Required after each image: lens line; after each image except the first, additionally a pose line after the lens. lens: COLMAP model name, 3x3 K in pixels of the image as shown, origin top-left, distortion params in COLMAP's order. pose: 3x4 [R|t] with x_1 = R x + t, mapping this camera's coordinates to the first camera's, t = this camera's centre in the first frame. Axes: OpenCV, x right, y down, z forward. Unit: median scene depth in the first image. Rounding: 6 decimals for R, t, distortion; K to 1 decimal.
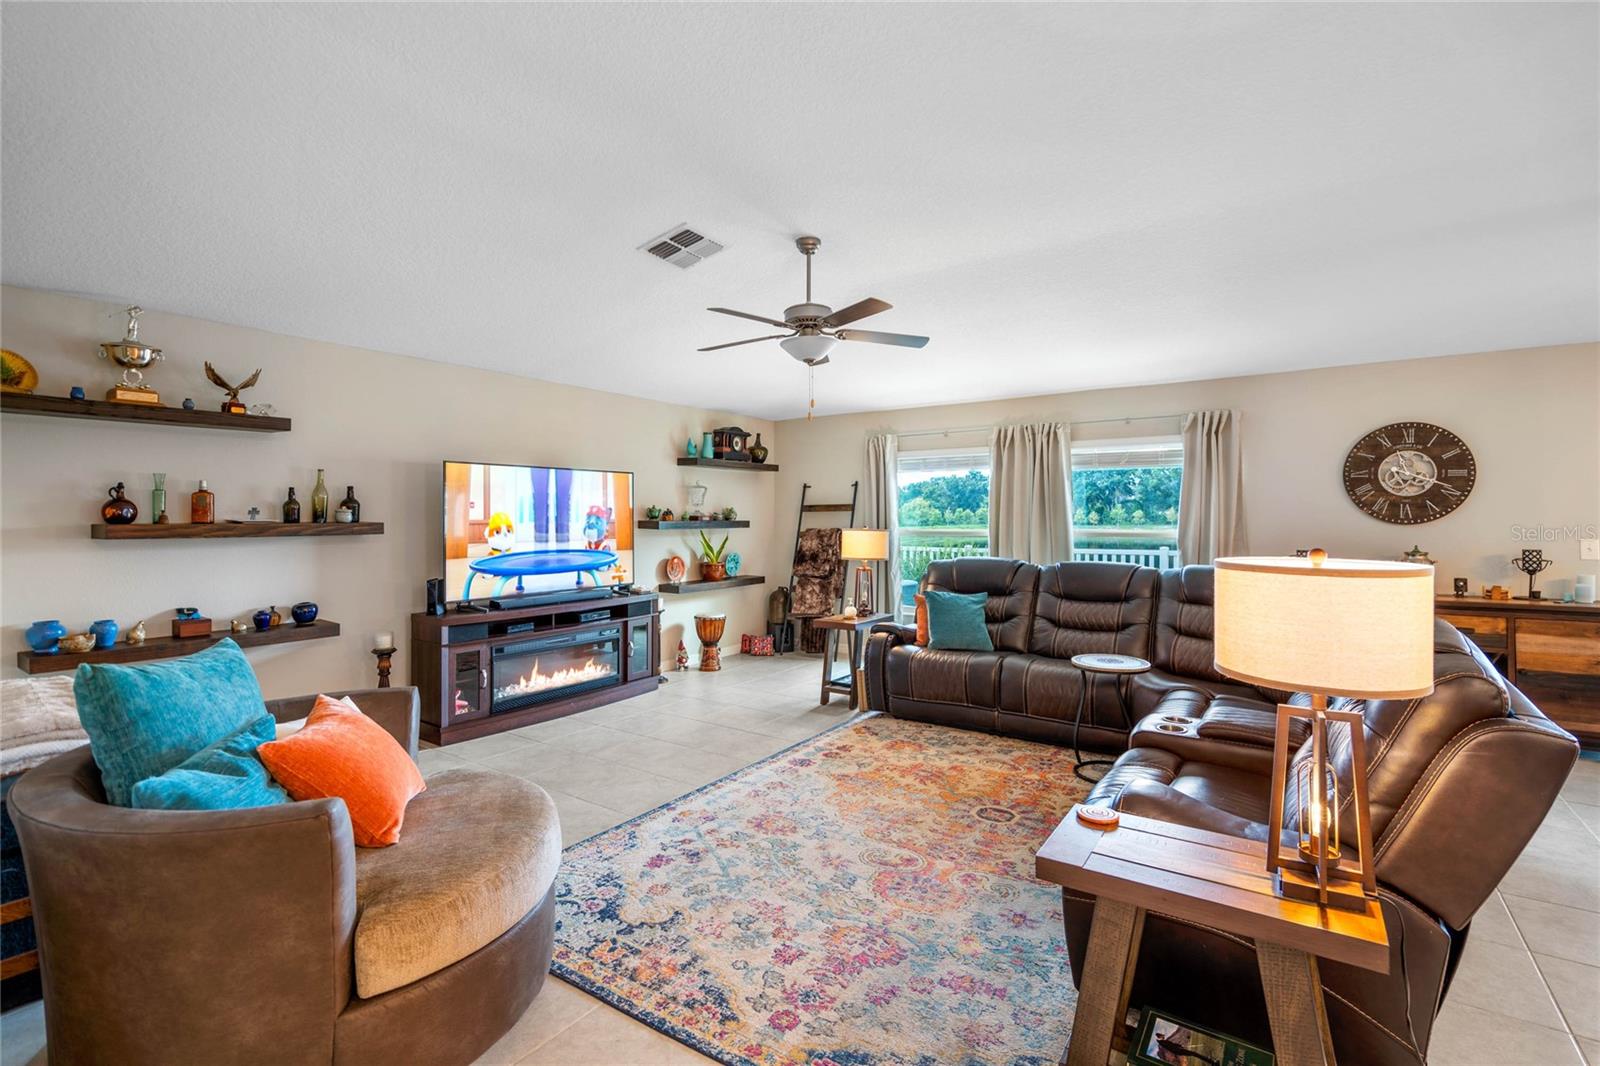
lens RADIAL K [[731.0, 0, 807.7], [0, 731.0, 513.4], [0, 0, 1]] dist [-0.001107, 0.000467]
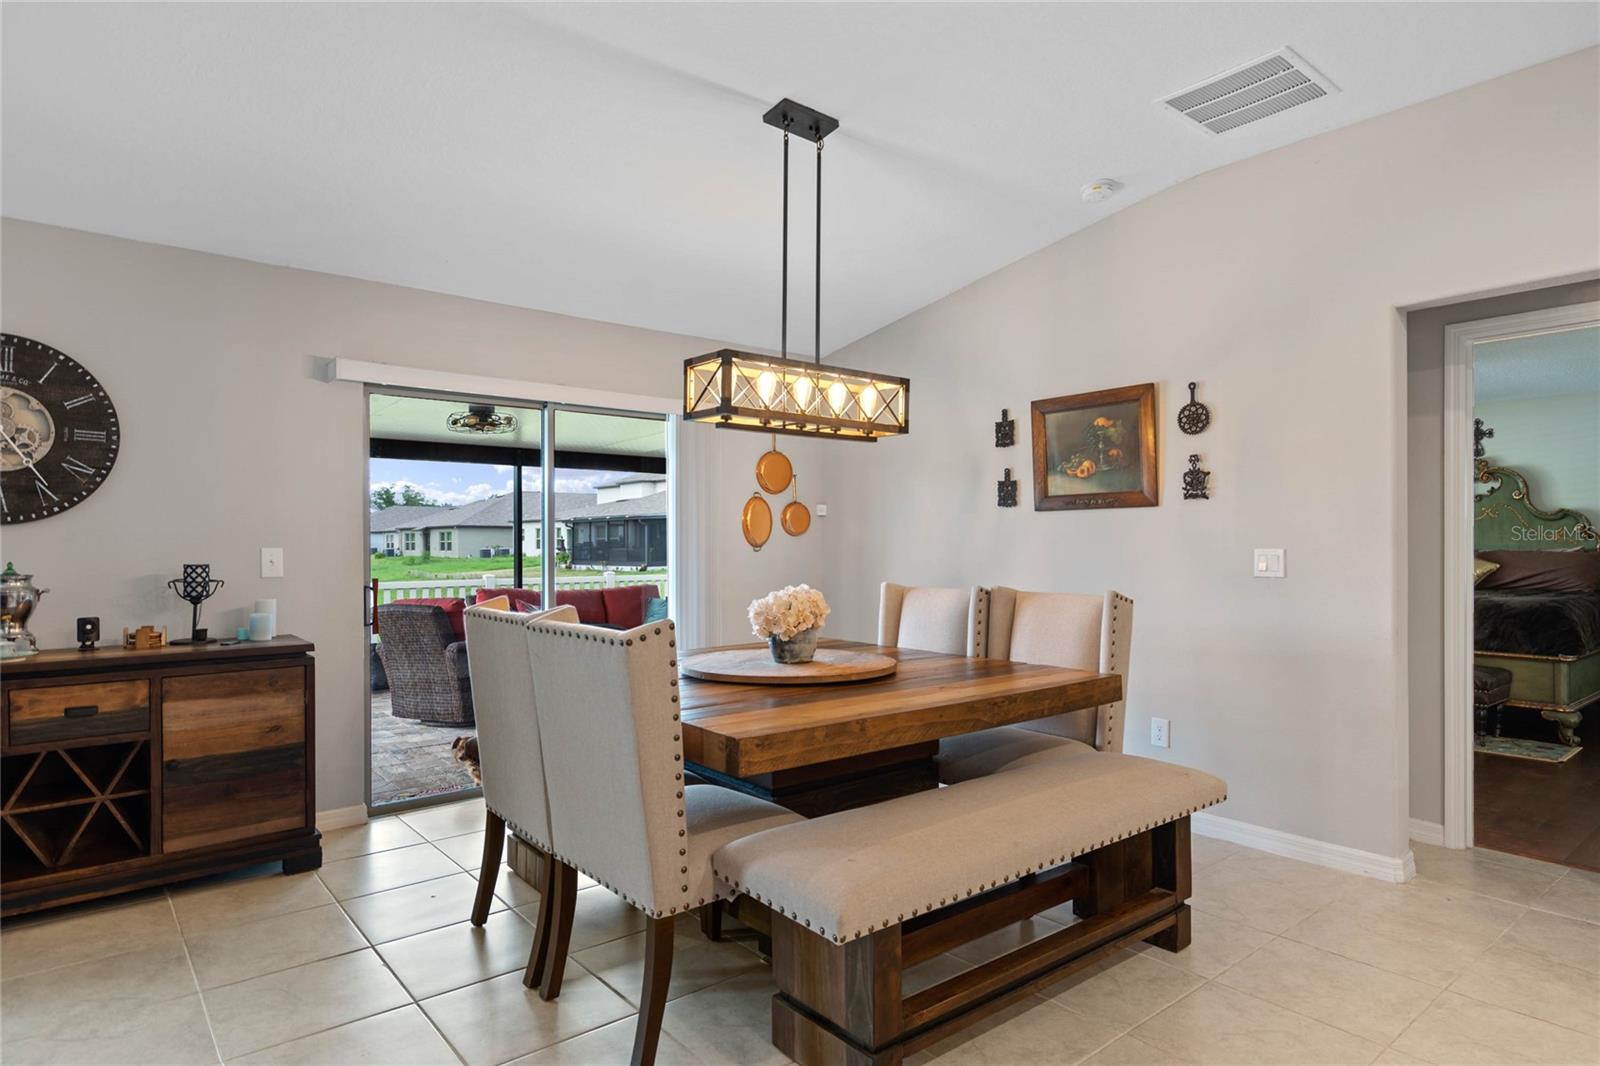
lens RADIAL K [[904.7, 0, 804.9], [0, 904.7, 538.6], [0, 0, 1]] dist [-0.002797, -0.000248]
pose [[0.268750, 0.008749, 0.963170, 0.365138], [-0.004377, 0.999960, -0.007862, 0.030133], [-0.963200, -0.002103, 0.268777, 0.270283]]
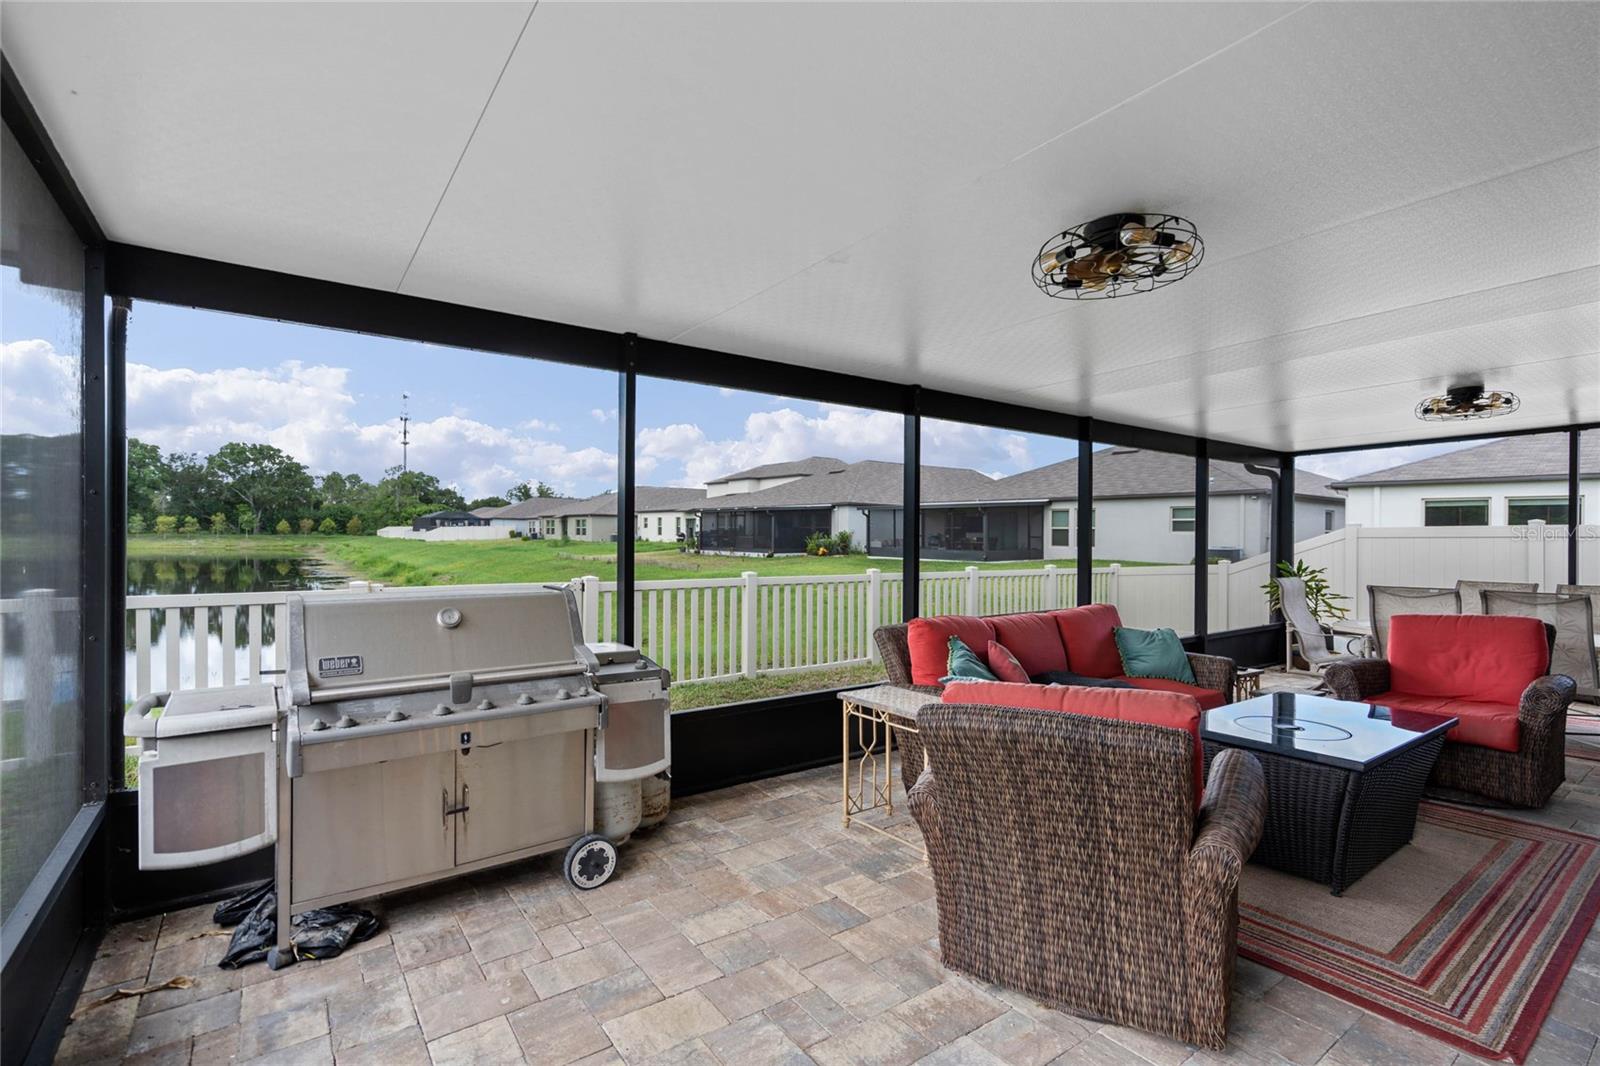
lens RADIAL K [[731.0, 0, 791.6], [0, 731.0, 543.2], [0, 0, 1]] dist [-0.001107, 0.000467]
pose [[0.339551, -0.005158, 0.940573, 1.138229], [-0.019895, 0.999722, 0.012665, 0.028969], [-0.940377, -0.023013, 0.339354, 1.277804]]
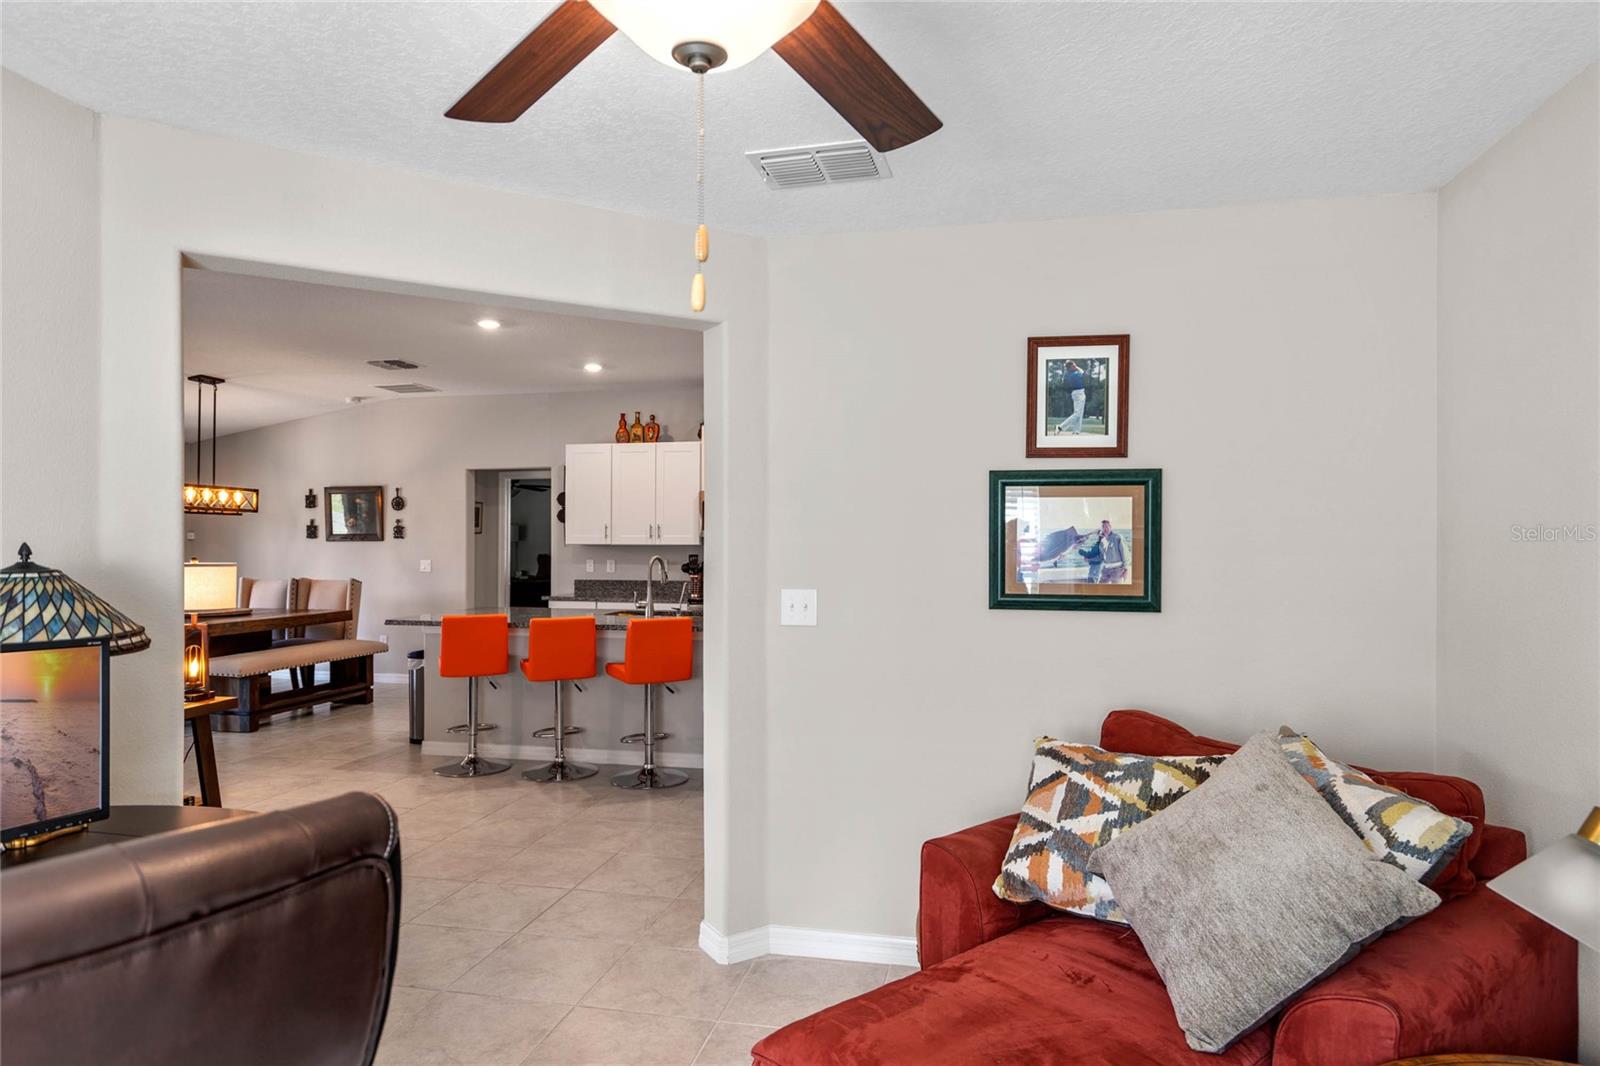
lens RADIAL K [[970.1, 0, 810.8], [0, 970.1, 530.7], [0, 0, 1]] dist [0.017031, -0.000845]
pose [[-0.374111, 0.014471, 0.927271, -0.992497], [-0.004179, 0.999842, -0.017290, 0.000843], [-0.927375, -0.010343, -0.373991, 0.108445]]
